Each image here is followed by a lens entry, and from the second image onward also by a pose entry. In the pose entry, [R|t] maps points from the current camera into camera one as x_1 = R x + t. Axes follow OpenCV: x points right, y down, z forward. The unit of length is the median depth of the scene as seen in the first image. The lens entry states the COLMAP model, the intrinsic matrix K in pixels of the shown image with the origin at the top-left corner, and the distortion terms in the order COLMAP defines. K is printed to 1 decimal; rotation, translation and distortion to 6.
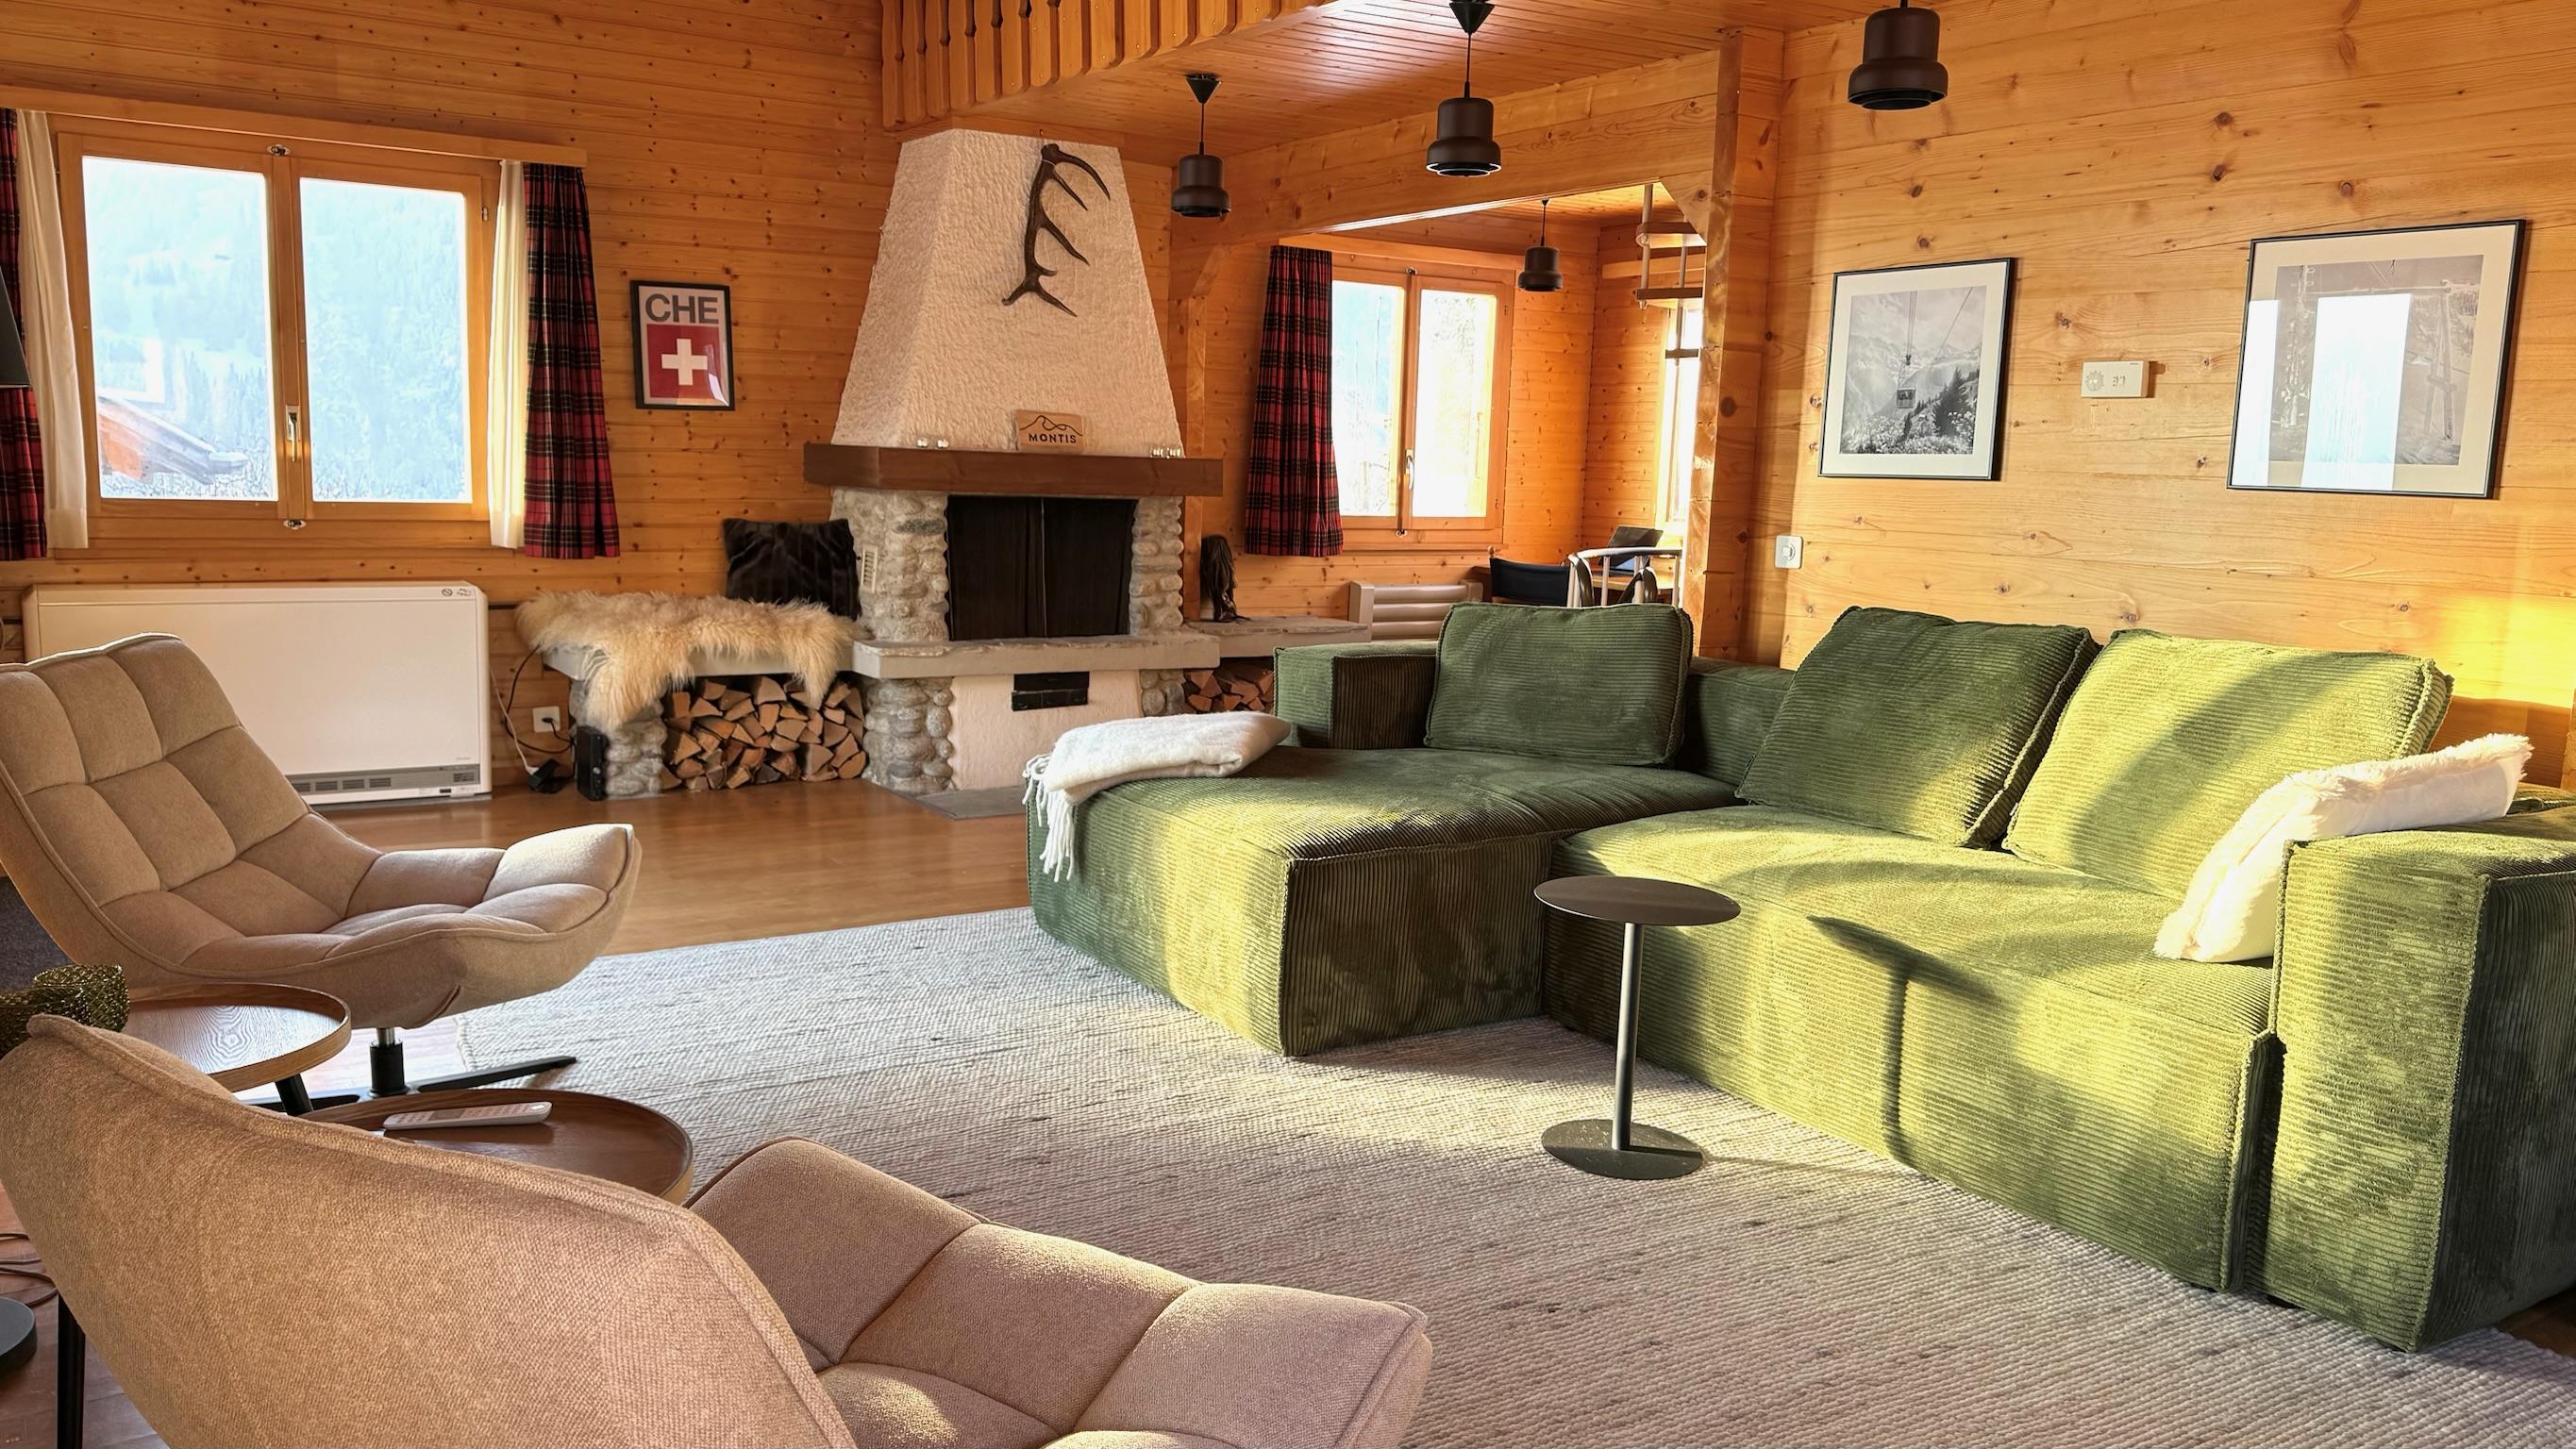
lens RADIAL K [[1893.3, 0, 1286.4], [0, 1893.3, 763.8], [0, 0, 1]] dist [0.031111, -0.052744]
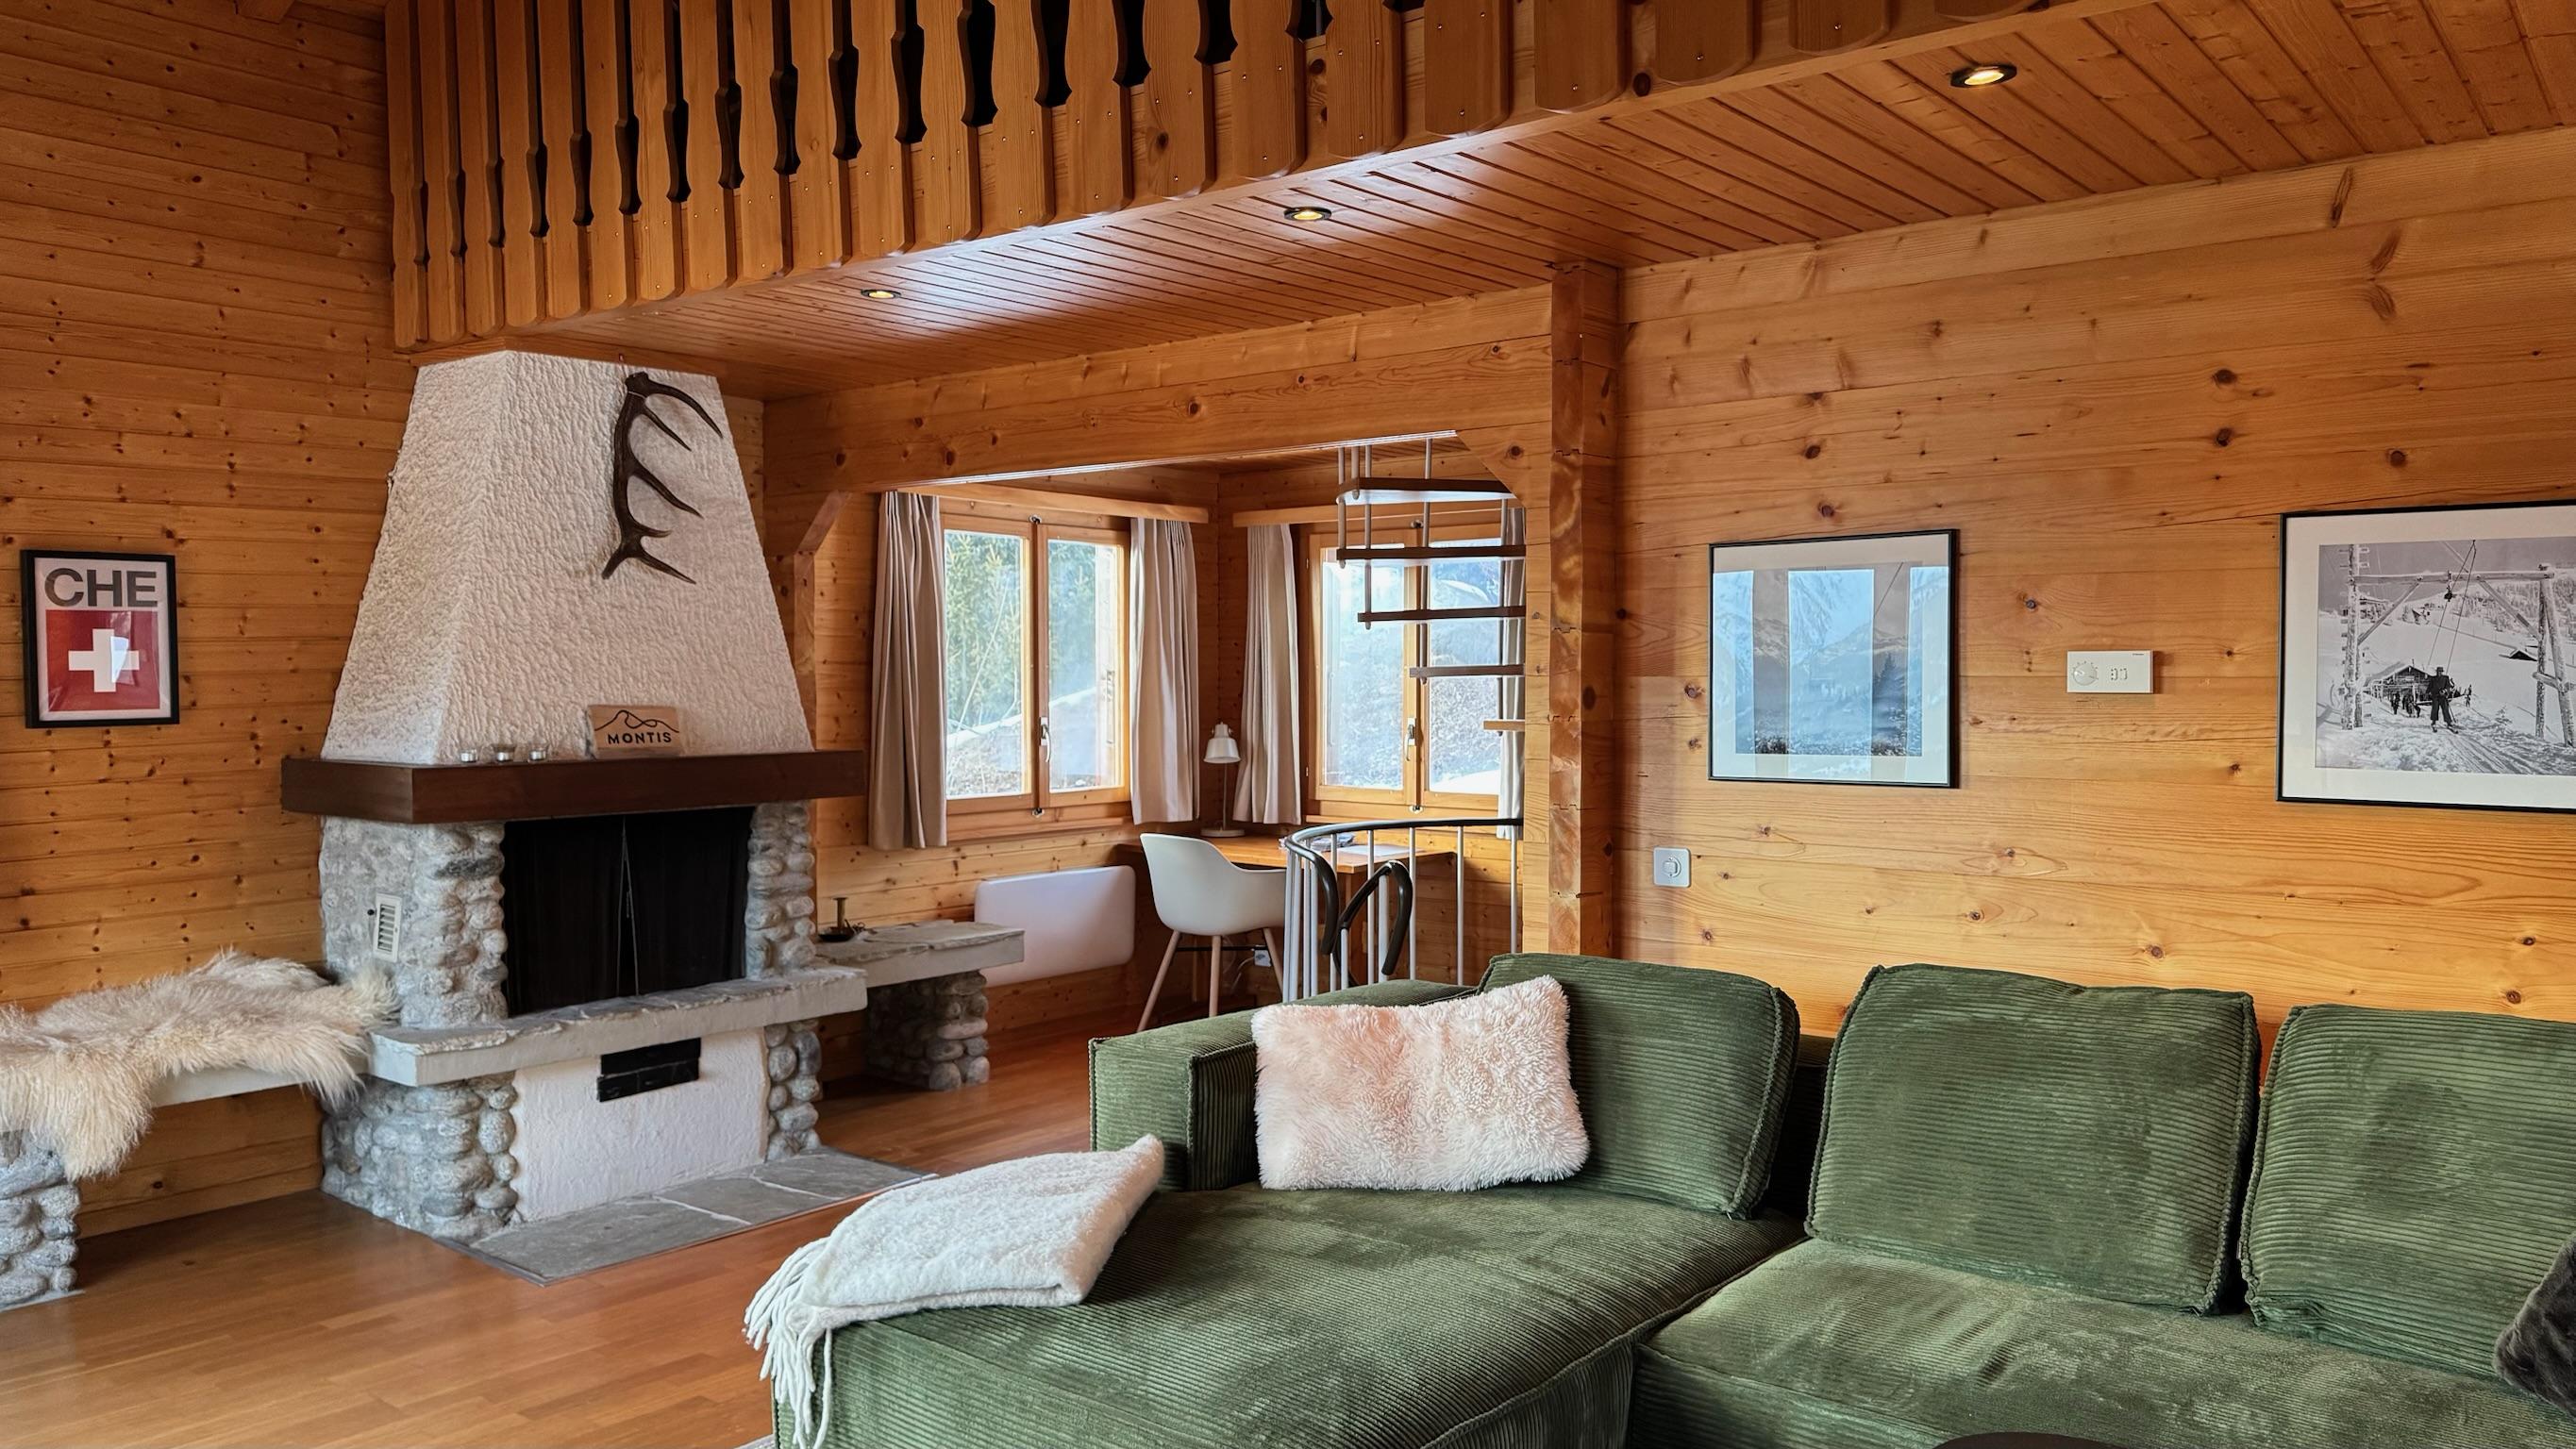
lens RADIAL K [[1843.5, 0, 1298.1], [0, 1843.5, 720.6], [0, 0, 1]] dist [0.081333, -0.116182]
pose [[0.951409, -0.039986, 0.305324, -0.106890], [0.079157, 0.989971, -0.117009, -0.072492], [-0.297584, 0.135492, 0.945032, 0.210111]]
